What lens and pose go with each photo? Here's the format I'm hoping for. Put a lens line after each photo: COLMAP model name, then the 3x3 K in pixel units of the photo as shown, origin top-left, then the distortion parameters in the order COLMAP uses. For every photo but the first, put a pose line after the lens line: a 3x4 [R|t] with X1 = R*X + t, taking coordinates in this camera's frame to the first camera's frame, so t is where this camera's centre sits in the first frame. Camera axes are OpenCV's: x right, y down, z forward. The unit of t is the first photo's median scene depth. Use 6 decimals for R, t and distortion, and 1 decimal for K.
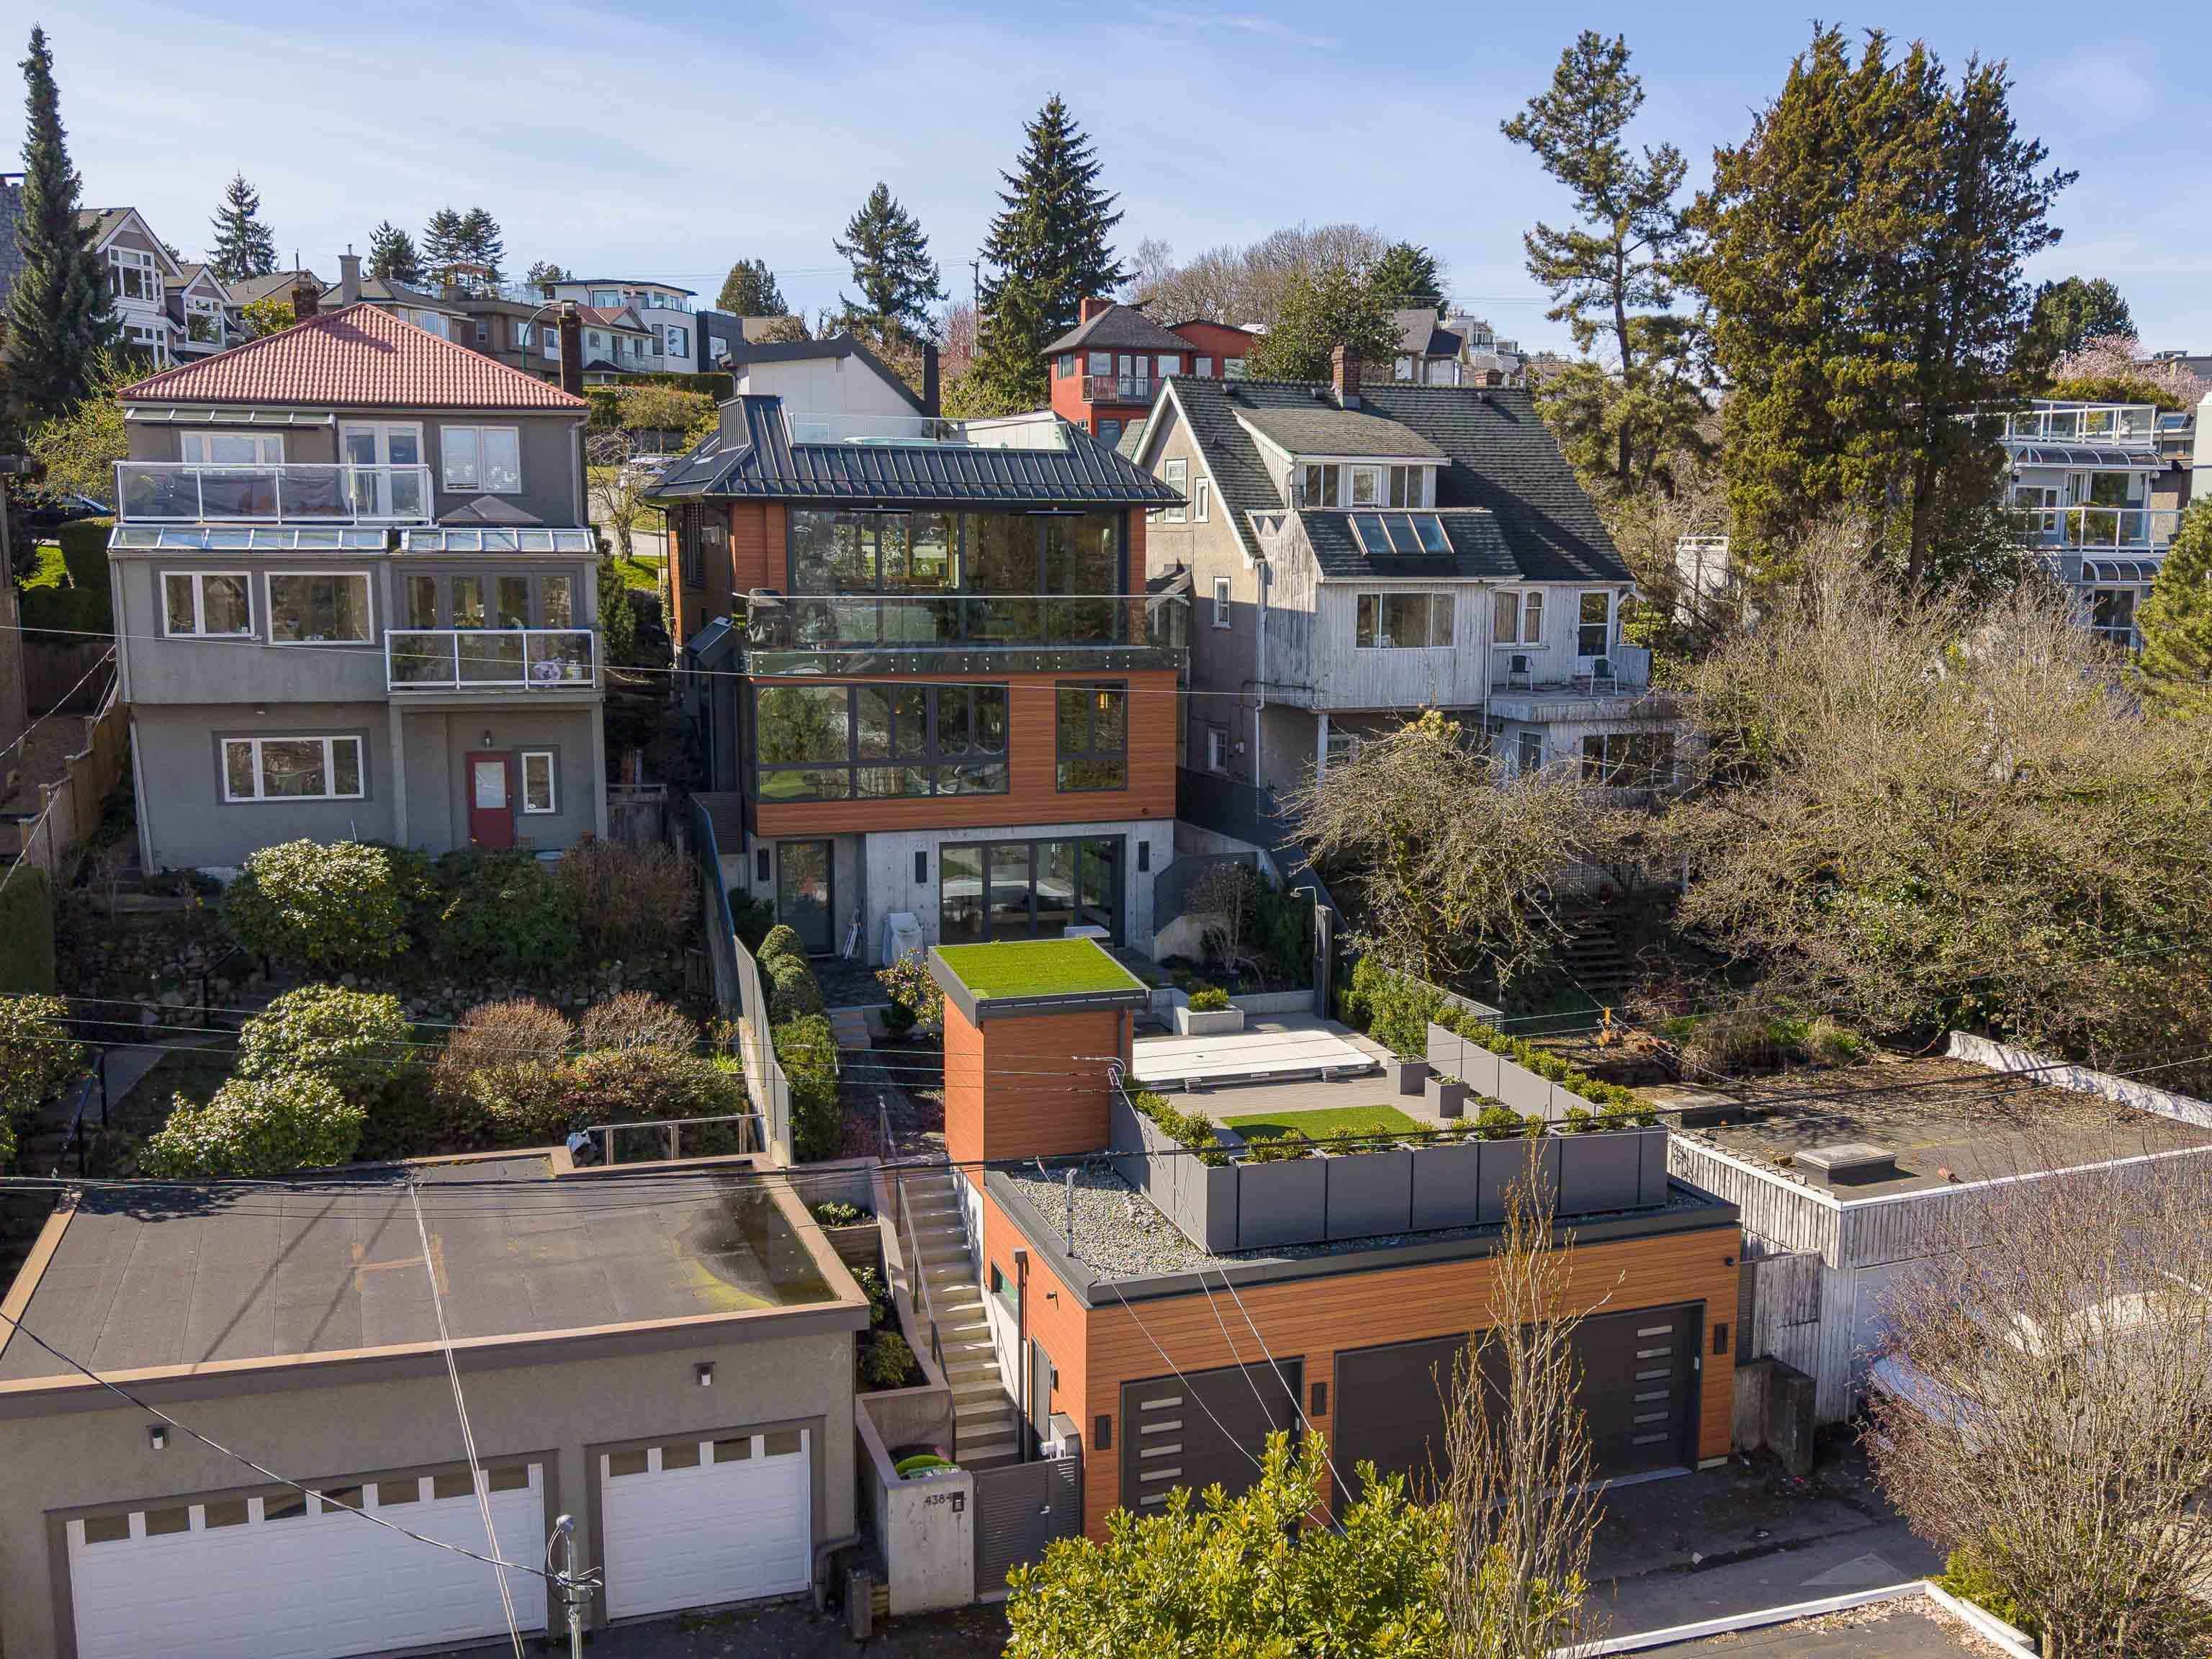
lens RADIAL K [[2221.7, 0, 1106.0], [0, 2221.7, 829.5], [0, 0, 1]] dist [0.021487, -0.030516]
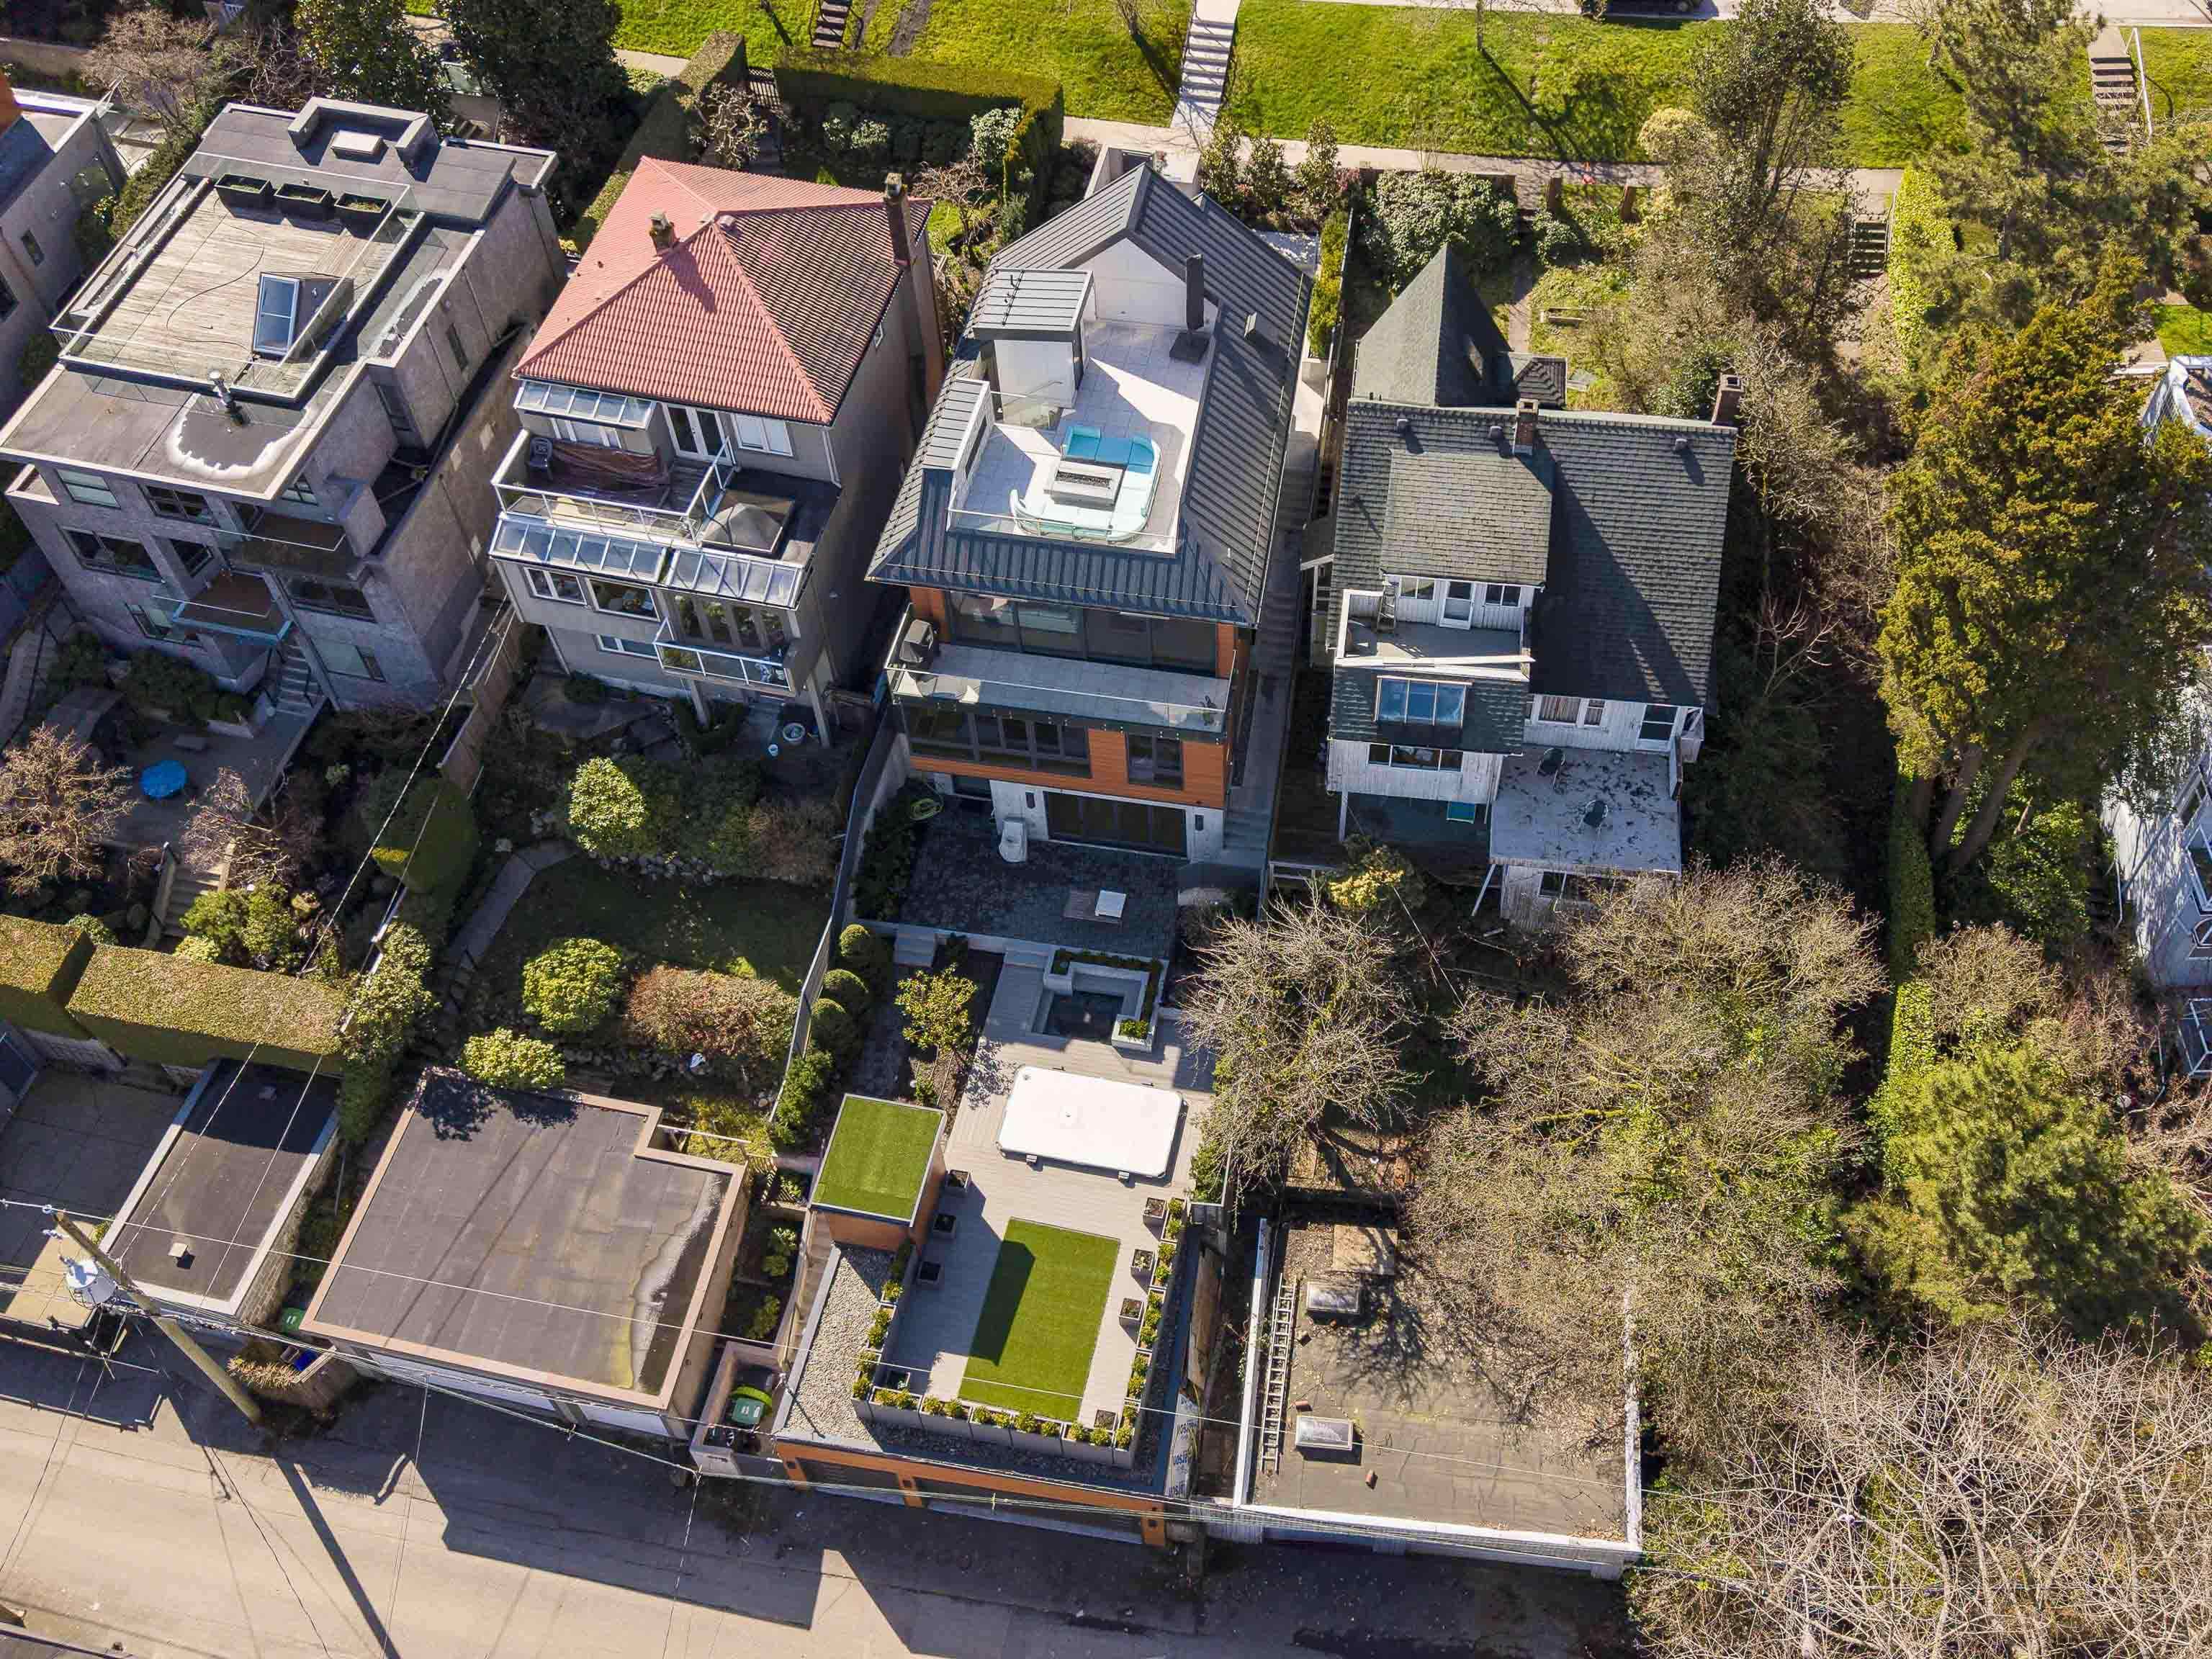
lens RADIAL K [[2110.0, 0, 1106.0], [0, 2110.0, 829.5], [0, 0, 1]] dist [0.005157, -0.035303]
pose [[0.864121, 0.380131, -0.329842, 0.395383], [-0.031501, 0.694945, 0.718373, -0.909147], [0.502298, -0.610370, 0.612491, 0.202565]]
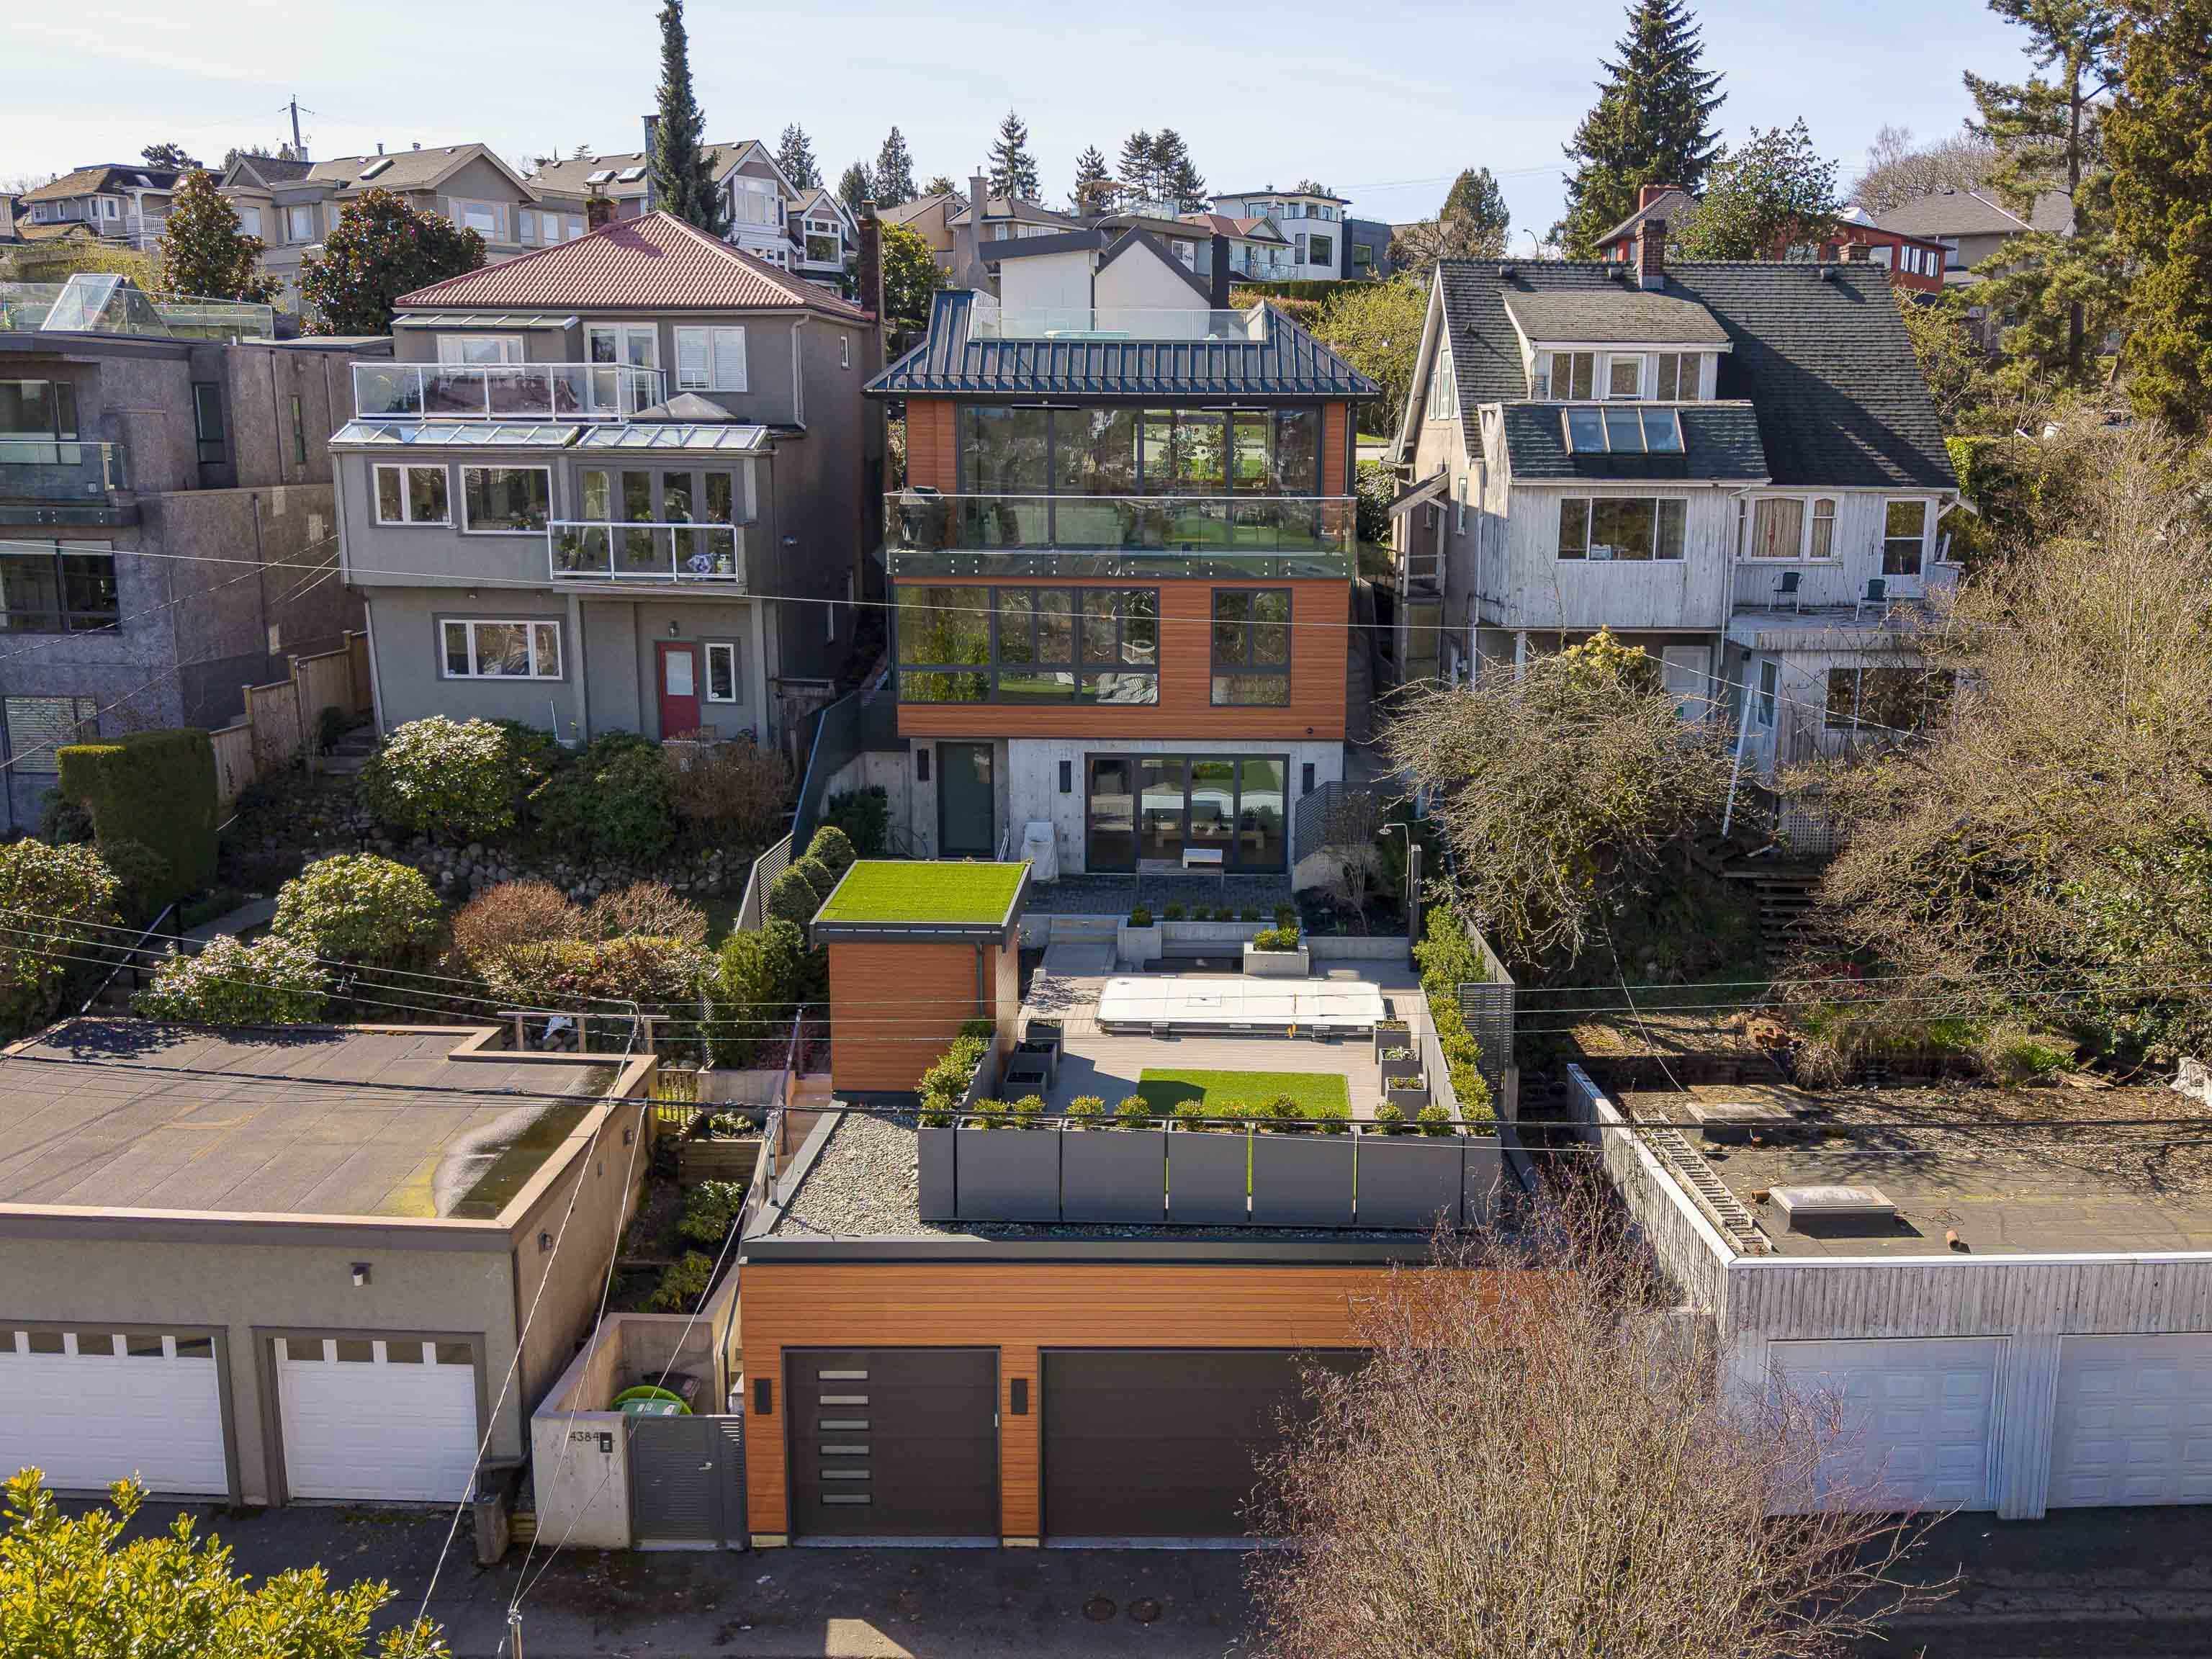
lens RADIAL K [[2110.0, 0, 1106.0], [0, 2110.0, 829.5], [0, 0, 1]] dist [0.005157, -0.035303]
pose [[0.930786, 0.068033, -0.359177, 0.263378], [-0.050021, 0.996991, 0.059216, -0.014983], [0.362125, -0.037150, 0.931389, 0.145191]]
